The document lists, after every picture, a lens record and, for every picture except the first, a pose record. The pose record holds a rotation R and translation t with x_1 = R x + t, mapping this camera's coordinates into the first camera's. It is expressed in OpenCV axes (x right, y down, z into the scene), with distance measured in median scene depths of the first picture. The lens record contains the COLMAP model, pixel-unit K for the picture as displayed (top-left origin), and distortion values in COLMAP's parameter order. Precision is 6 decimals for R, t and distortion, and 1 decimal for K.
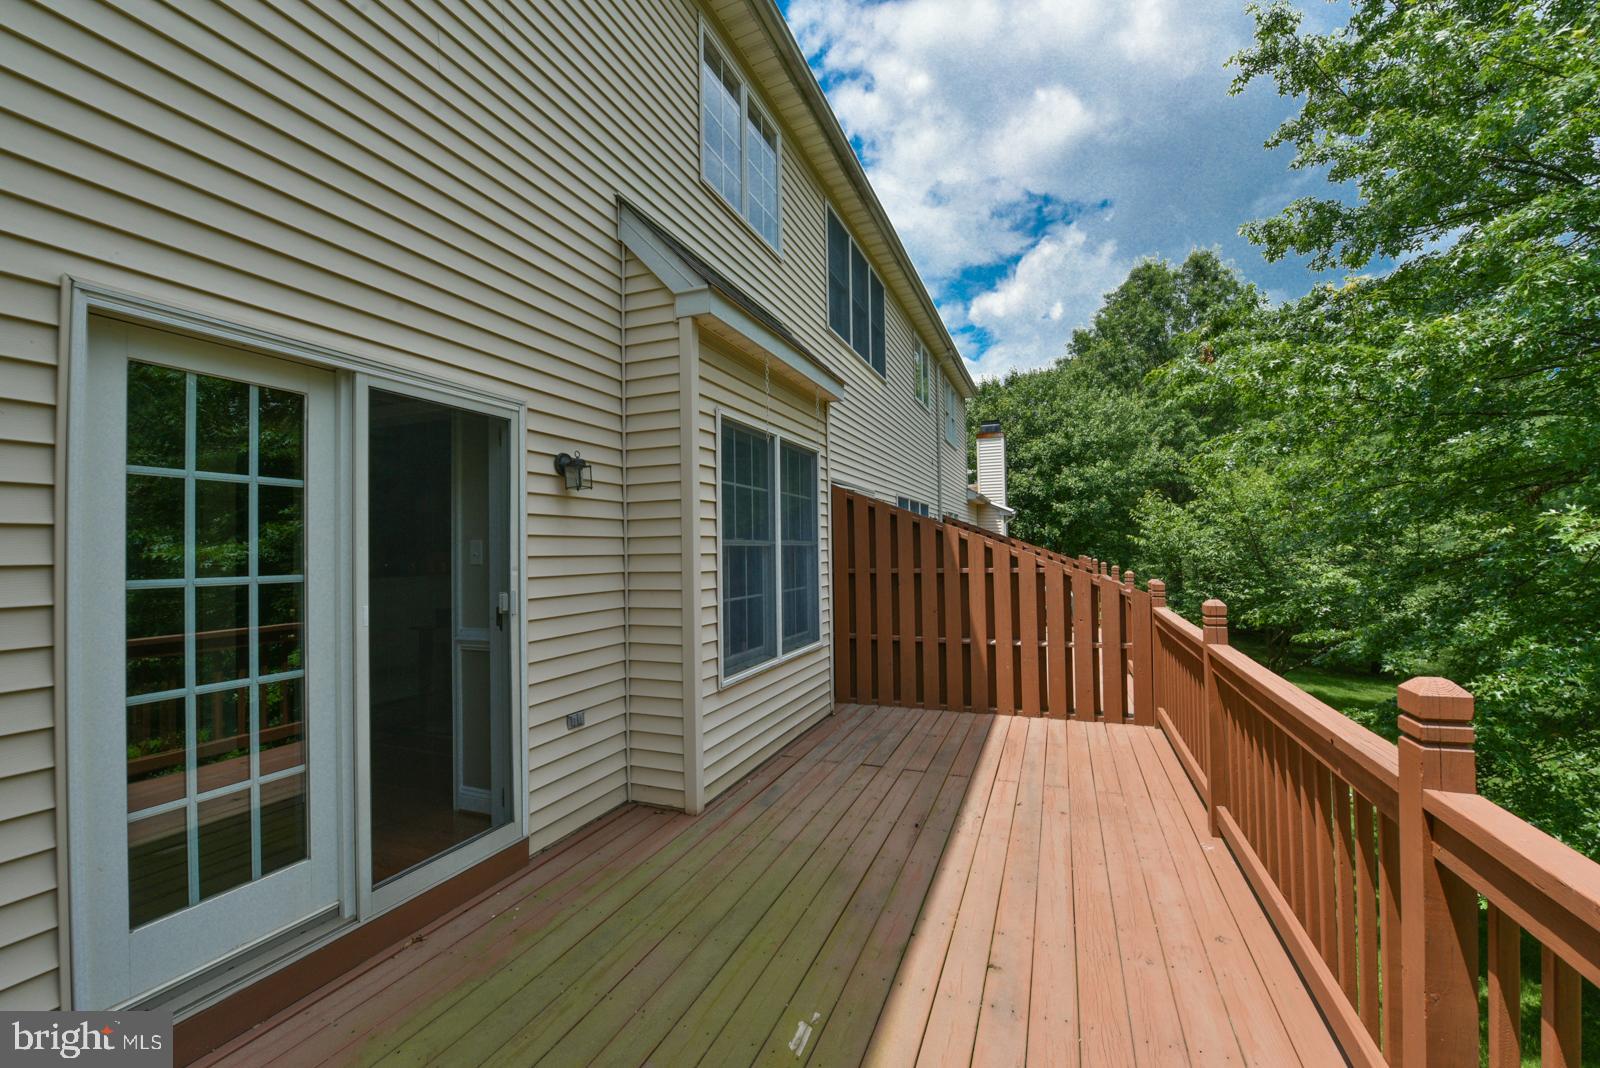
lens RADIAL K [[641.0, 0, 798.7], [0, 641.0, 532.8], [0, 0, 1]] dist [-0.016065, -0.001922]
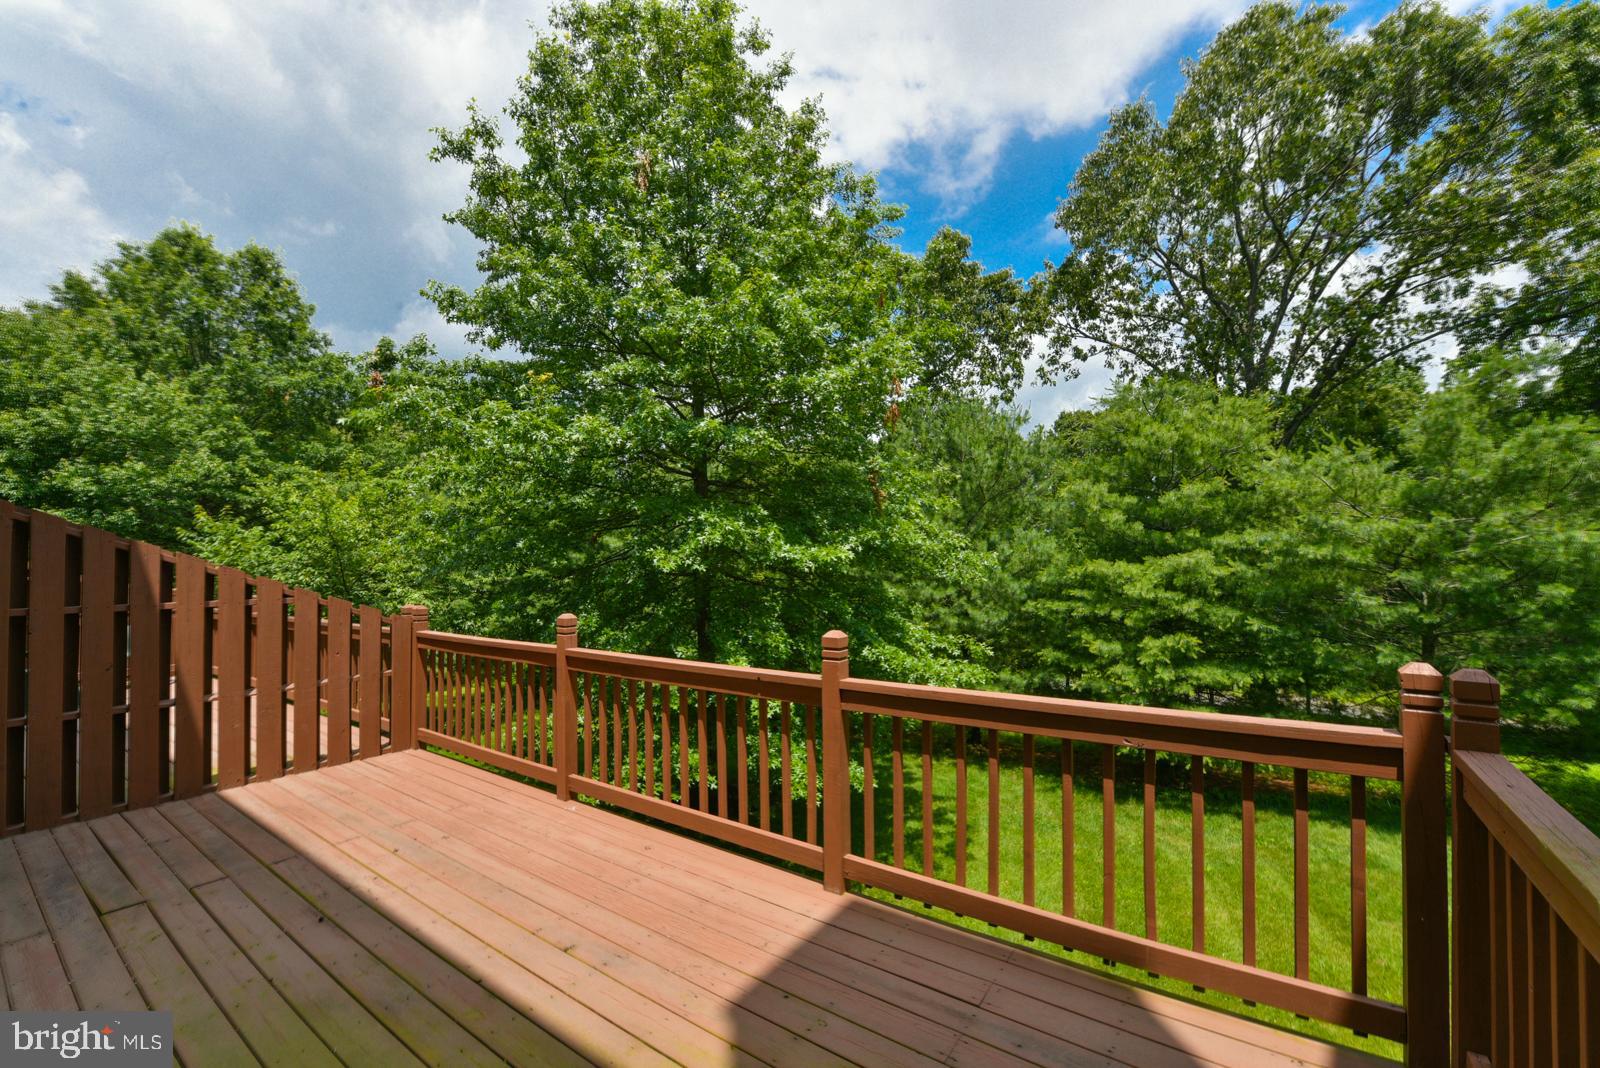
lens RADIAL K [[641.0, 0, 815.1], [0, 641.0, 542.5], [0, 0, 1]] dist [-0.016065, -0.001922]
pose [[0.219892, 0.041989, 0.974620, -0.275742], [-0.016884, 0.999087, -0.039234, 0.002505], [-0.975378, -0.007828, 0.220400, 0.129590]]
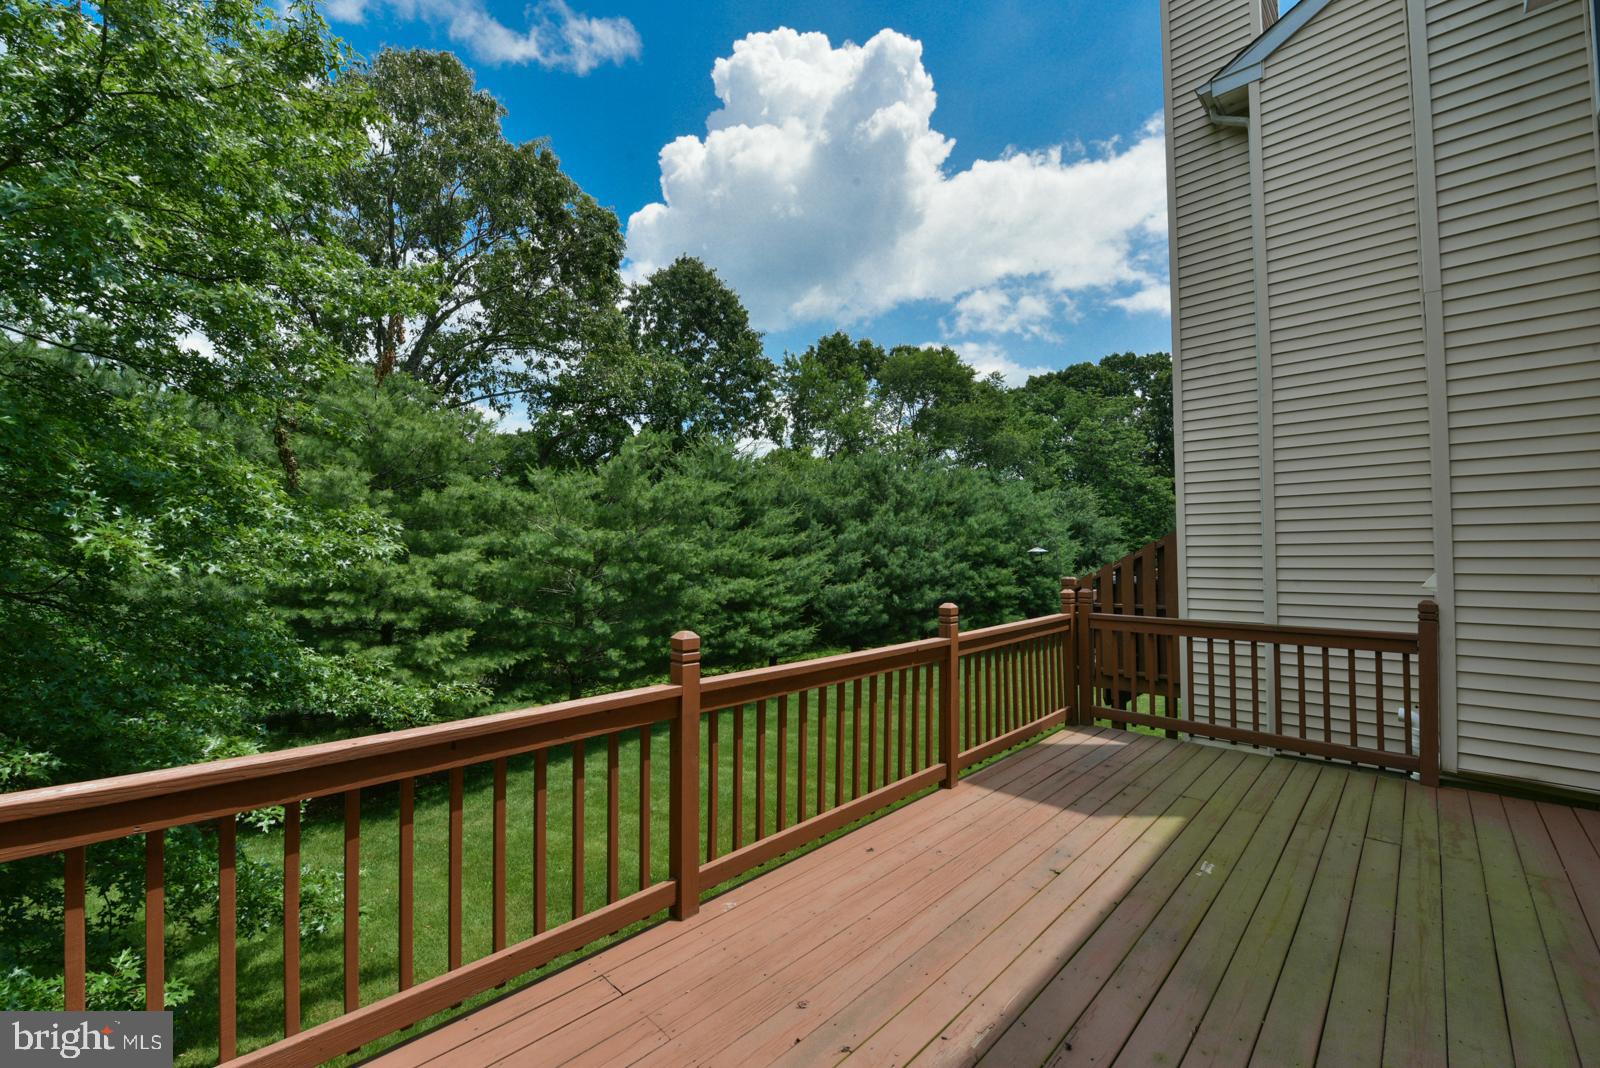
lens RADIAL K [[641.0, 0, 790.6], [0, 641.0, 531.4], [0, 0, 1]] dist [-0.016065, -0.001922]
pose [[-0.918781, 0.034032, 0.393299, 0.103144], [0.009609, 0.997910, -0.063902, 0.014774], [-0.394652, -0.054933, -0.917187, 0.967271]]
